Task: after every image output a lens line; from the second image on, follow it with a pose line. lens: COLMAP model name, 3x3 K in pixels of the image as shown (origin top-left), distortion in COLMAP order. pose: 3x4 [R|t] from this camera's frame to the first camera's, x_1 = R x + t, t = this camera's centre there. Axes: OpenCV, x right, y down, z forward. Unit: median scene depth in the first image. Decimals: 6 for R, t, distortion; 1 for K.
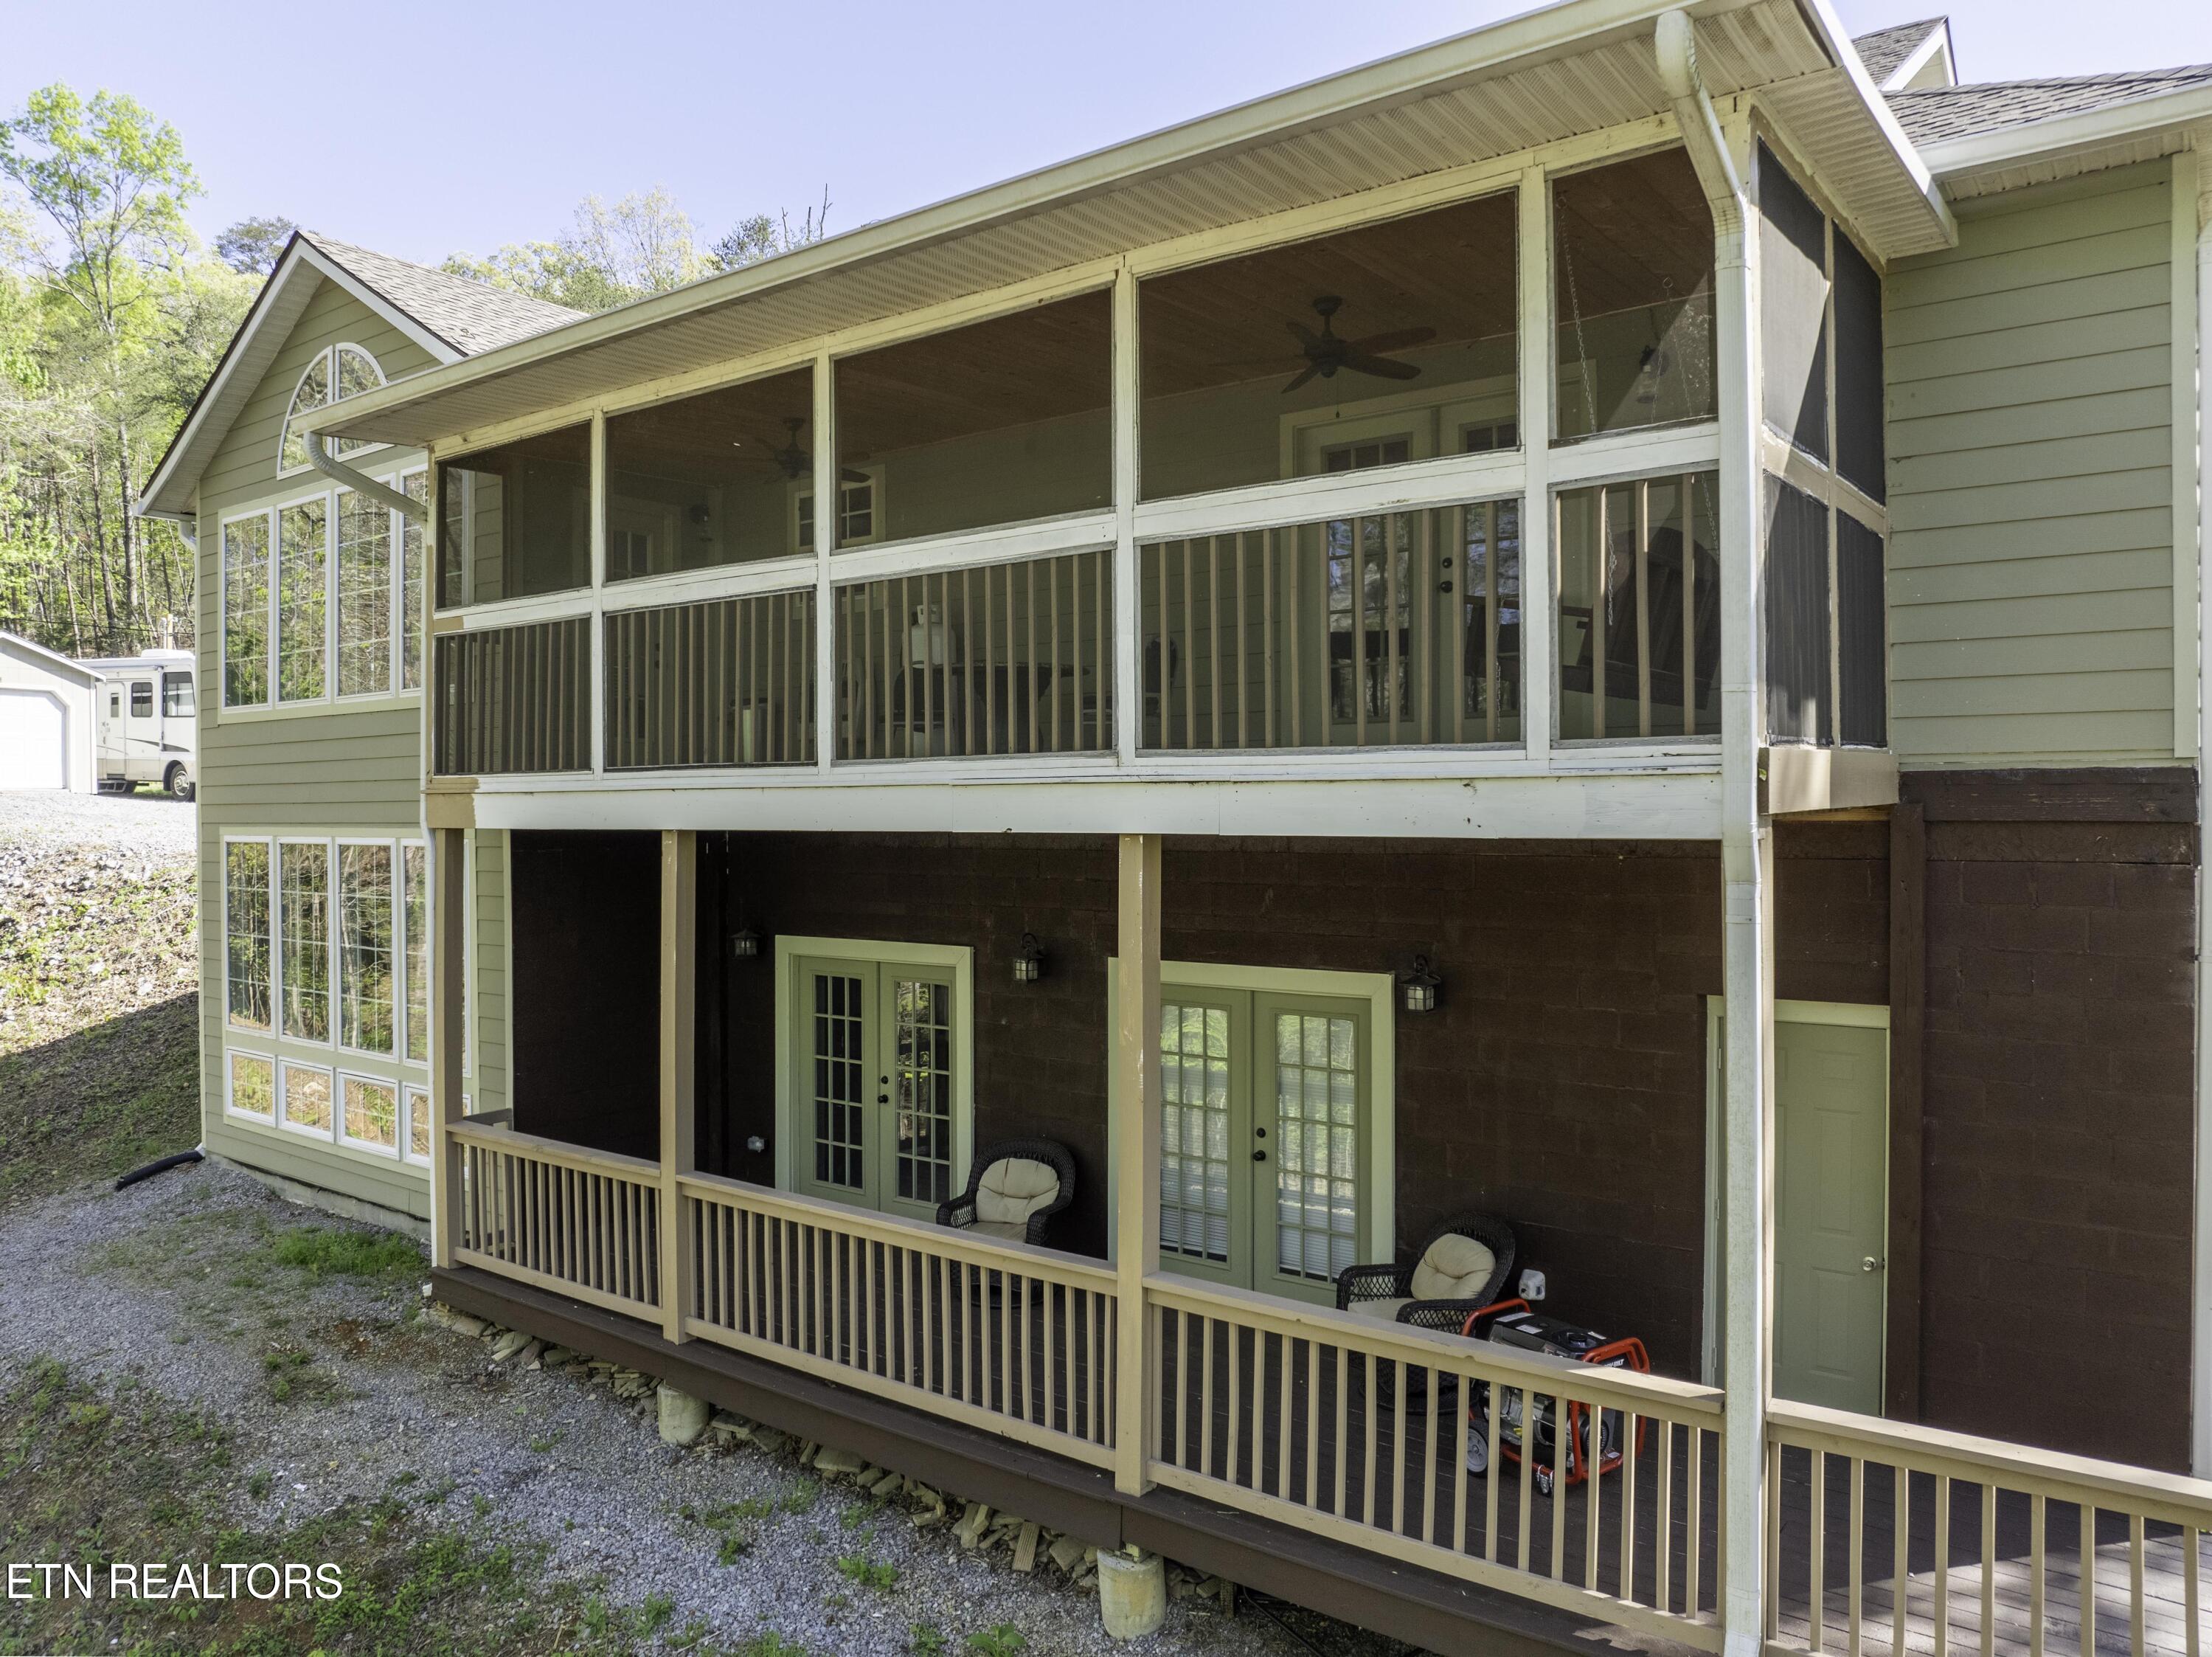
lens RADIAL K [[1559.3, 0, 1112.7], [0, 1559.3, 834.4], [0, 0, 1]] dist [-0.064486, 0.042380]
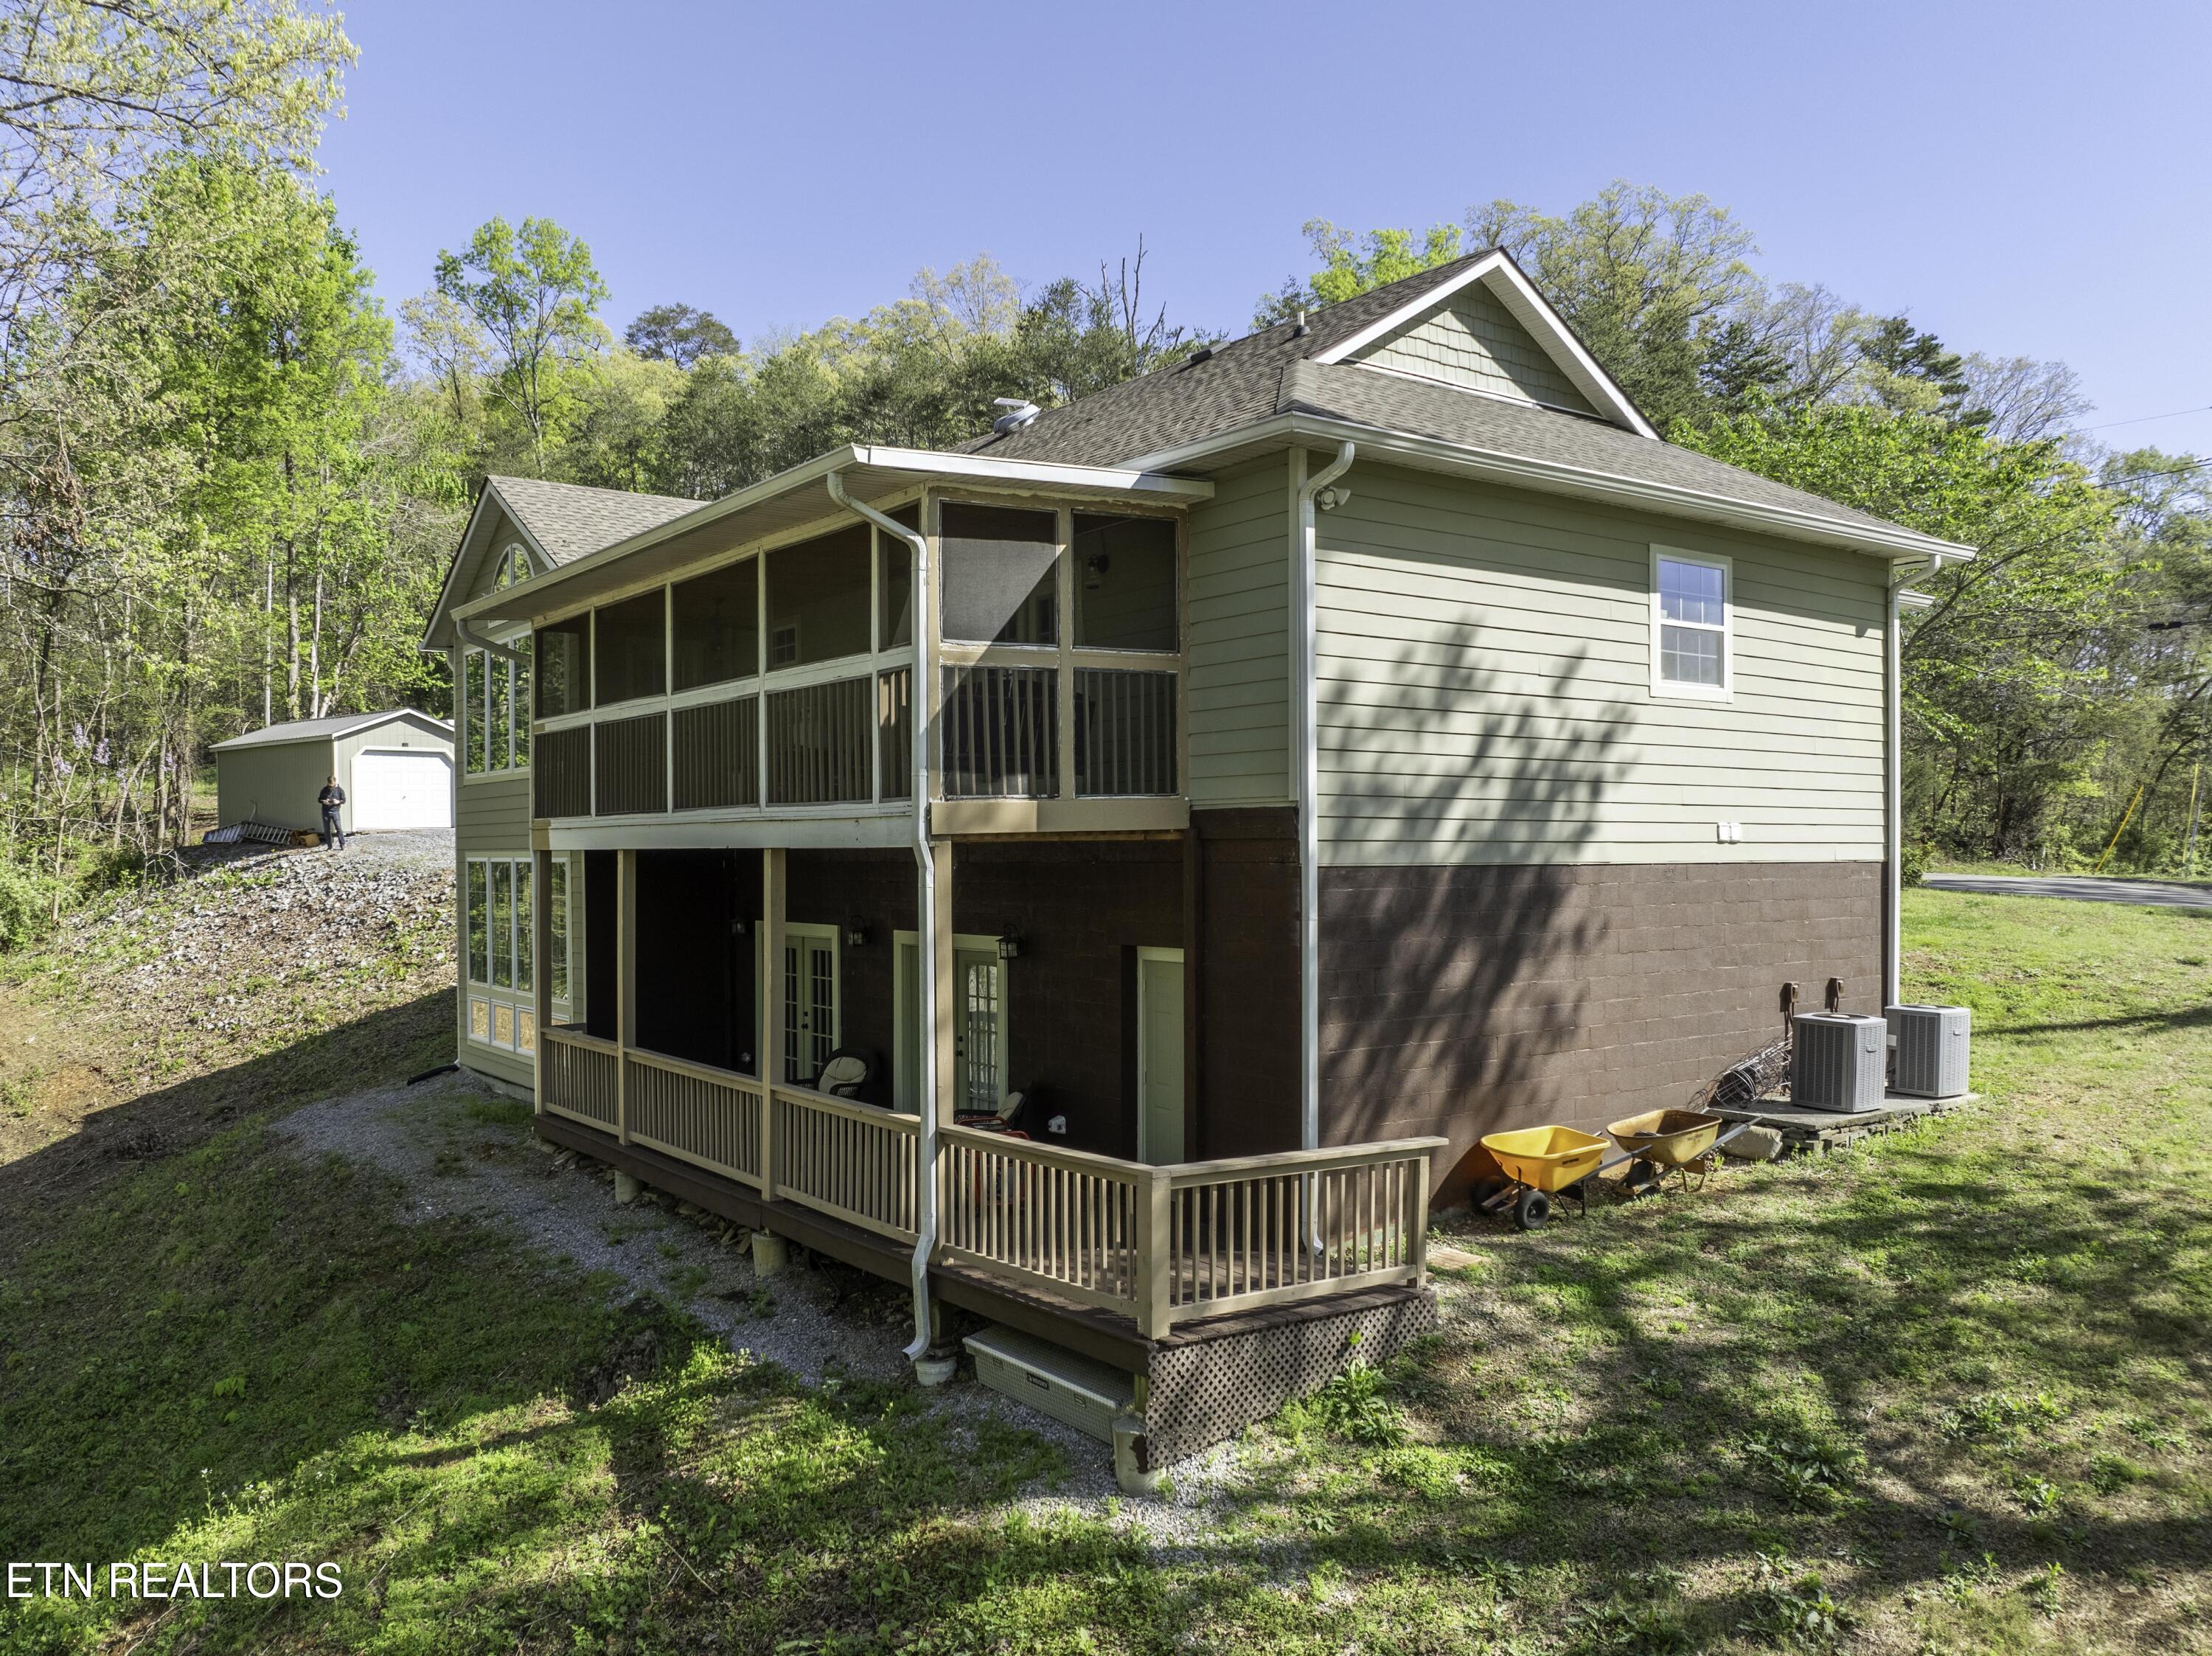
lens RADIAL K [[1750.5, 0, 1100.2], [0, 1750.5, 890.7], [0, 0, 1]] dist [-0.034353, -0.016236]
pose [[0.953977, 0.003315, -0.299863, 0.654878], [-0.000218, 0.999946, 0.010364, 0.018392], [0.299881, -0.009822, 0.953926, -0.568140]]
